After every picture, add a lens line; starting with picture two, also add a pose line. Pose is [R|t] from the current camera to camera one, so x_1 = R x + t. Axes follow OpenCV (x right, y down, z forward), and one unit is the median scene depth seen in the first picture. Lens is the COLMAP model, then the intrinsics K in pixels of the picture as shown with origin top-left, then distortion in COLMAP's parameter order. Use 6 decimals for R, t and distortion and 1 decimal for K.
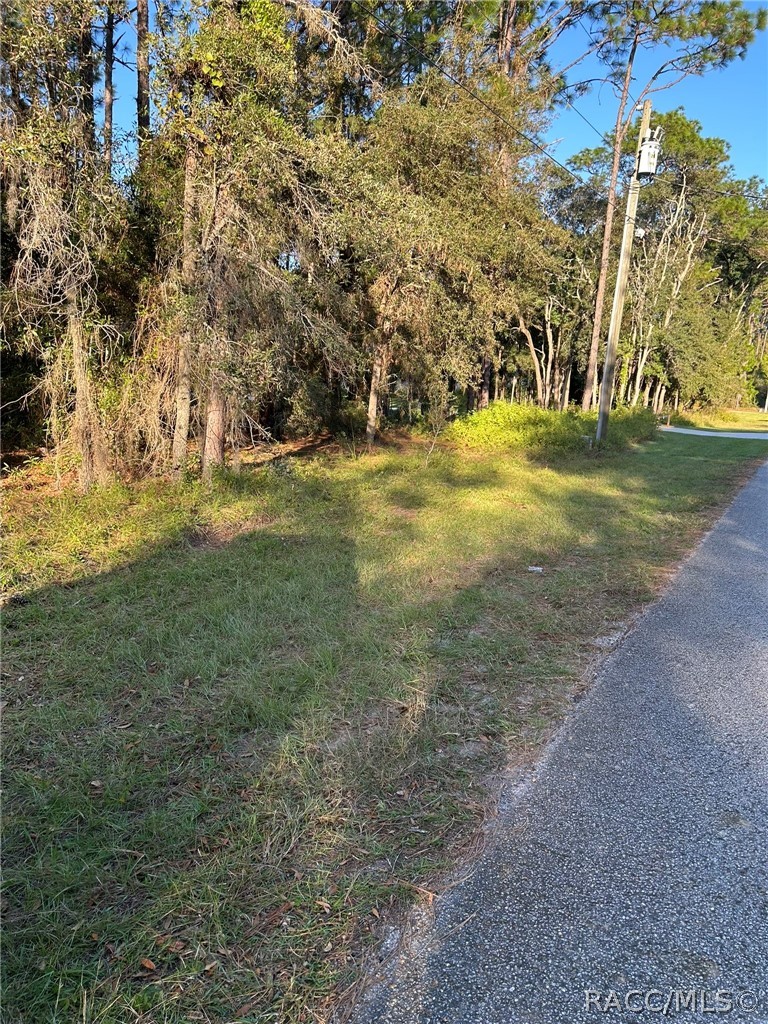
lens RADIAL K [[778.3, 0, 369.0], [0, 778.3, 513.6], [0, 0, 1]] dist [0.059024, -0.059894]
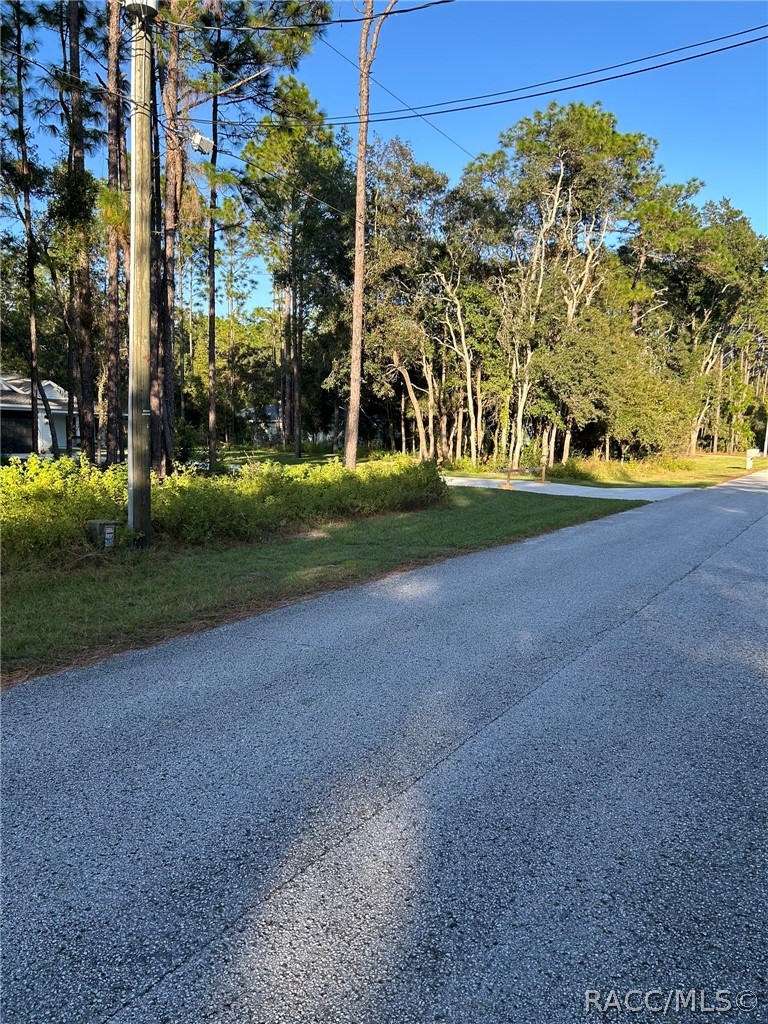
lens RADIAL K [[778.3, 0, 369.0], [0, 778.3, 513.6], [0, 0, 1]] dist [0.059024, -0.059894]
pose [[0.998716, -0.027593, -0.042487, 0.184632], [0.024598, 0.997280, -0.069483, -0.025287], [0.044289, 0.068349, 0.996678, 0.188990]]
